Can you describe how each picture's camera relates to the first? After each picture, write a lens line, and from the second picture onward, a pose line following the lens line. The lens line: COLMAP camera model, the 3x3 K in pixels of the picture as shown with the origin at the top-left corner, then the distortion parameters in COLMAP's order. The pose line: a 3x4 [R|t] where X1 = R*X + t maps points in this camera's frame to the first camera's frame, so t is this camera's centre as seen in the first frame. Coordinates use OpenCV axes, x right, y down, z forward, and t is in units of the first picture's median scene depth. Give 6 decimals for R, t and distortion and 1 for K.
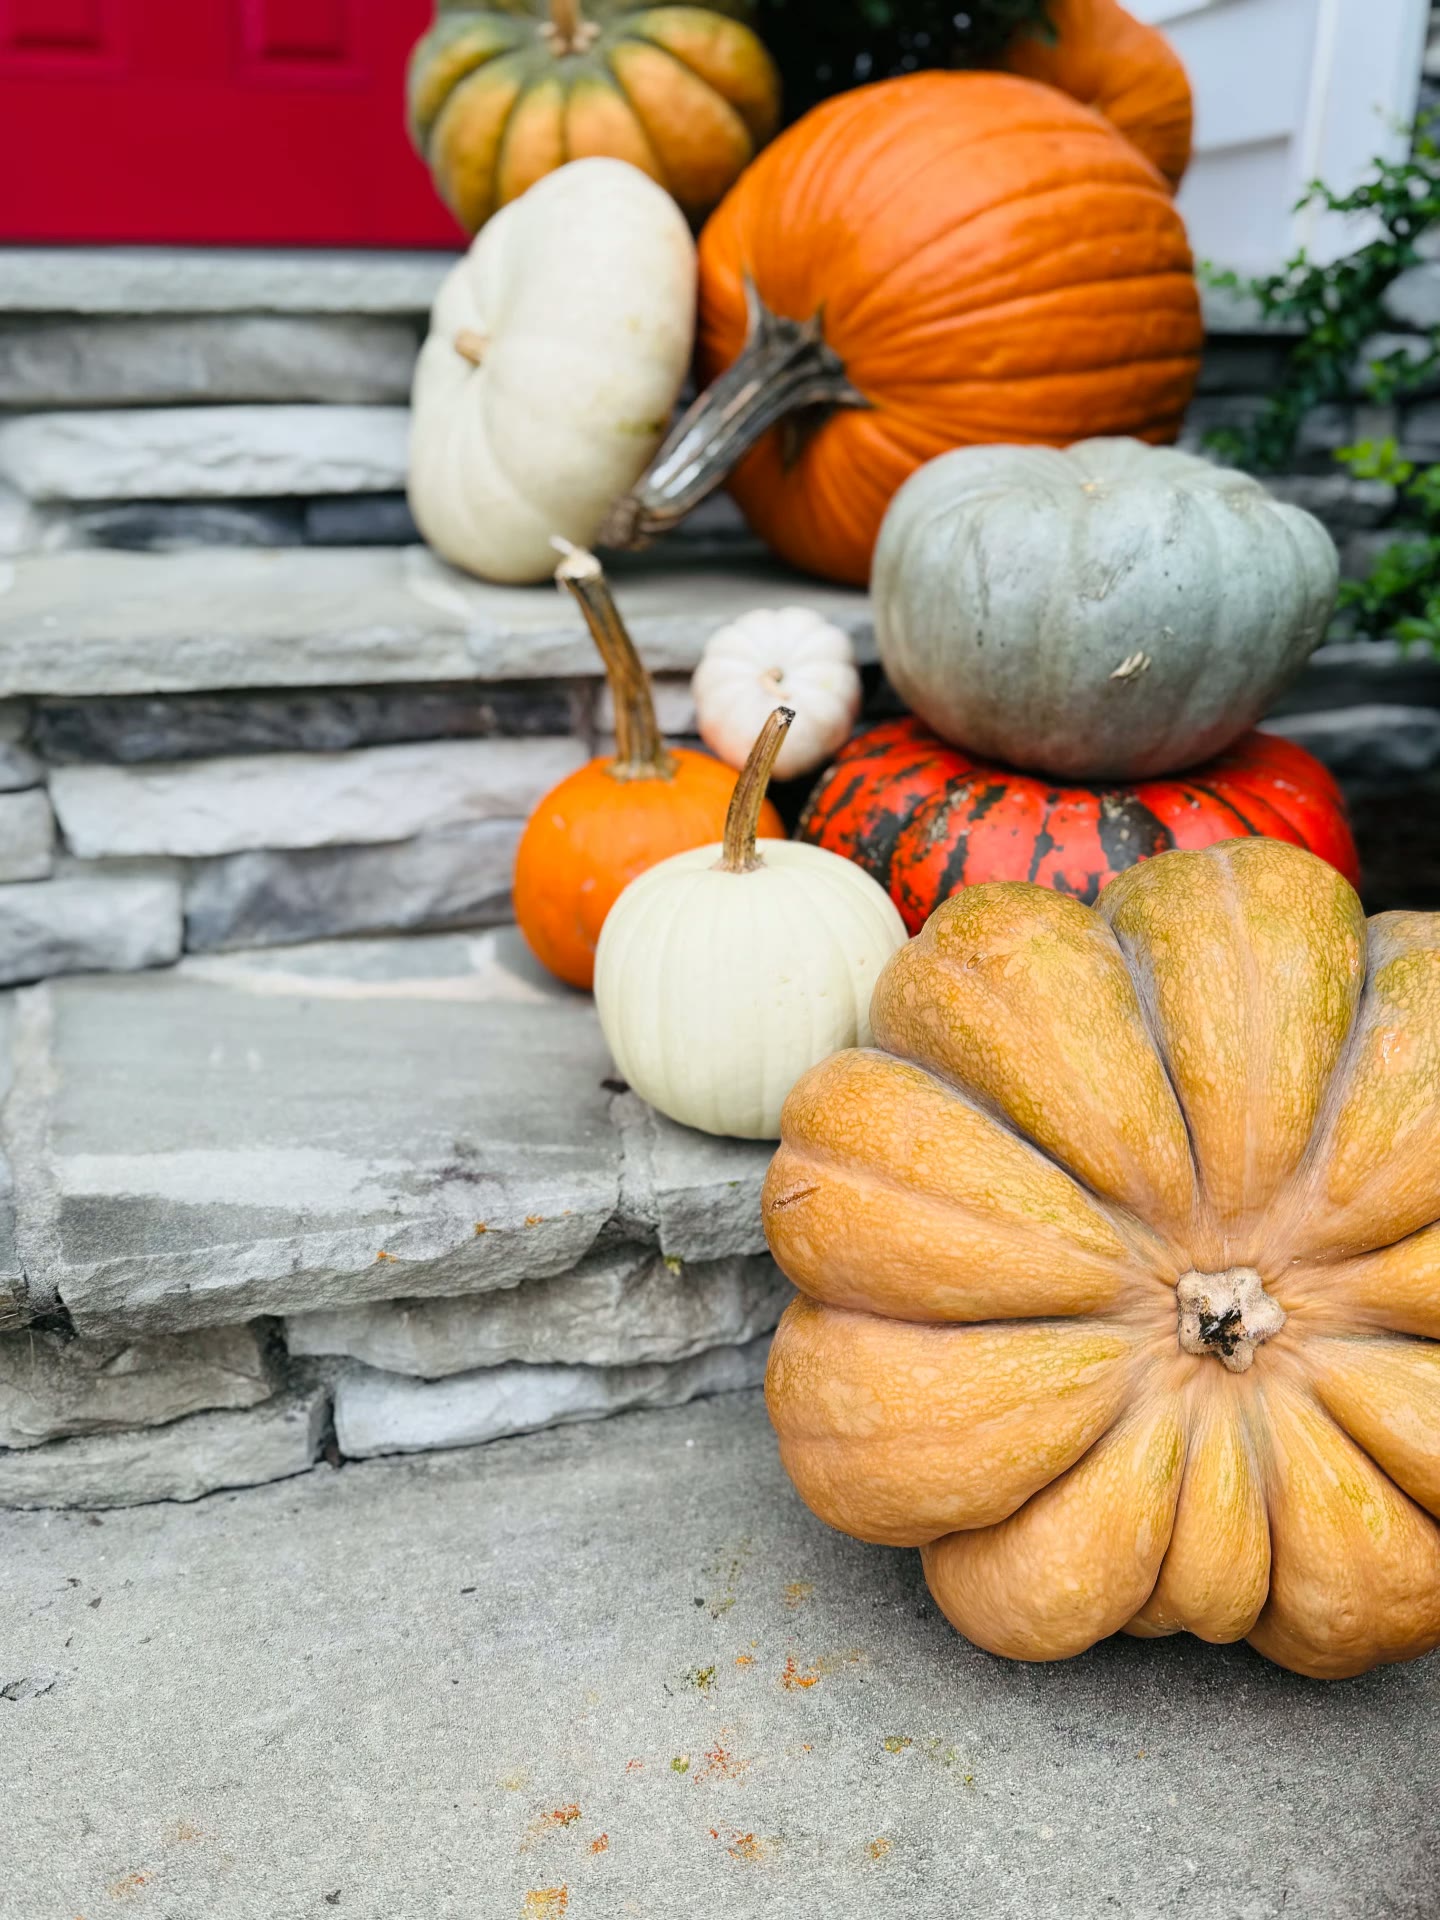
lens RADIAL K [[1563.6, 0, 720.0], [0, 1563.6, 960.0], [0, 0, 1]] dist [0.173704, -0.371108]
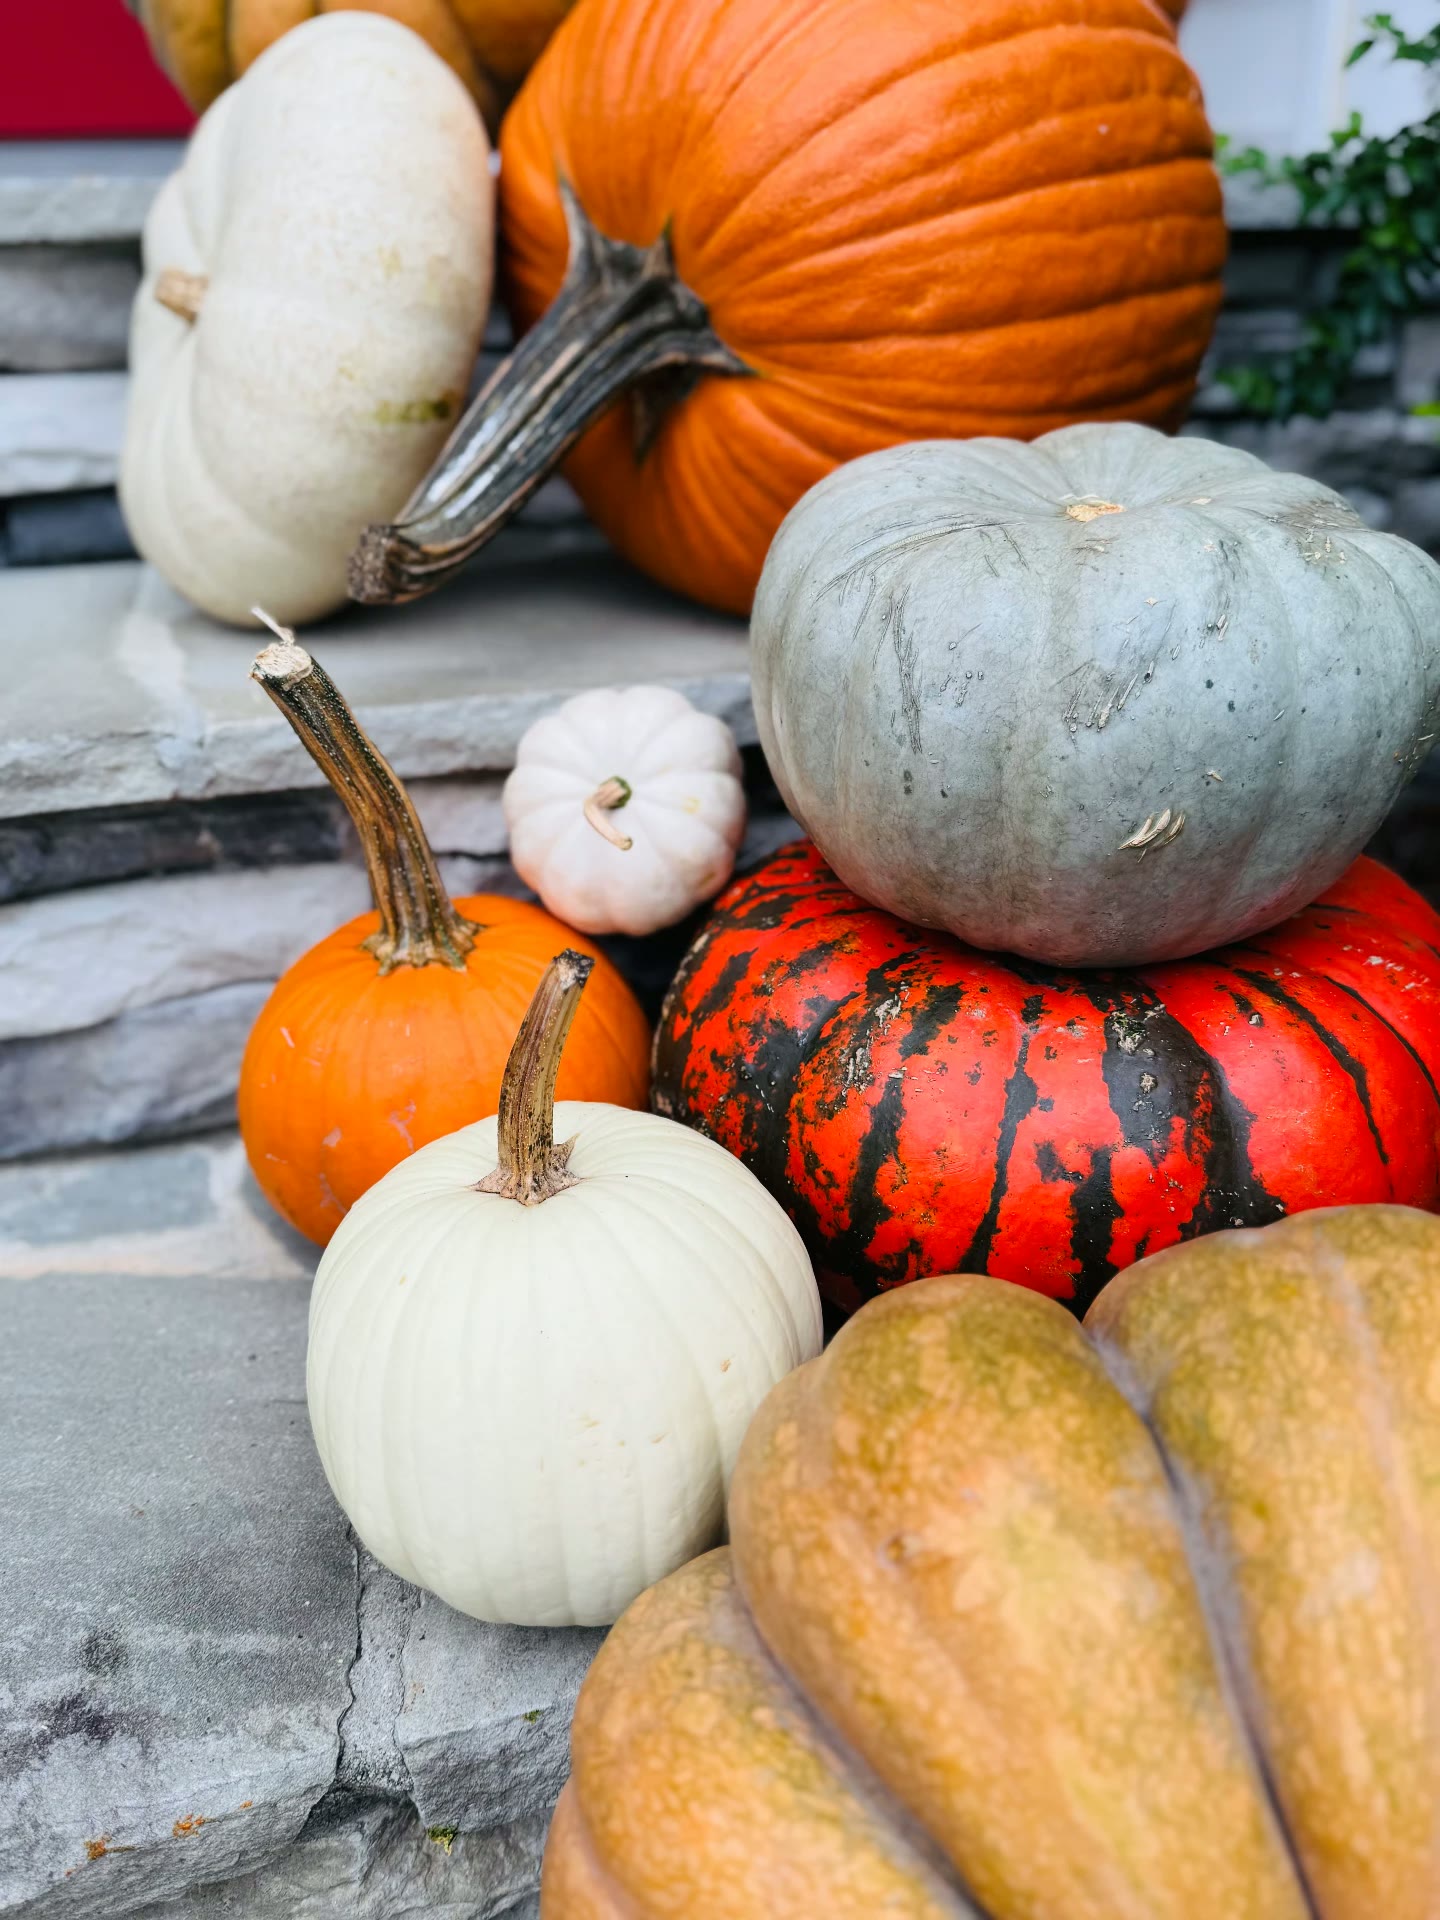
lens RADIAL K [[1621.4, 0, 726.3], [0, 1621.4, 977.0], [0, 0, 1]] dist [0.100143, -0.190019]
pose [[0.999096, -0.038142, 0.018782, 0.075349], [0.036886, 0.997321, 0.063169, -0.163918], [-0.021142, -0.062419, 0.997826, 0.346874]]
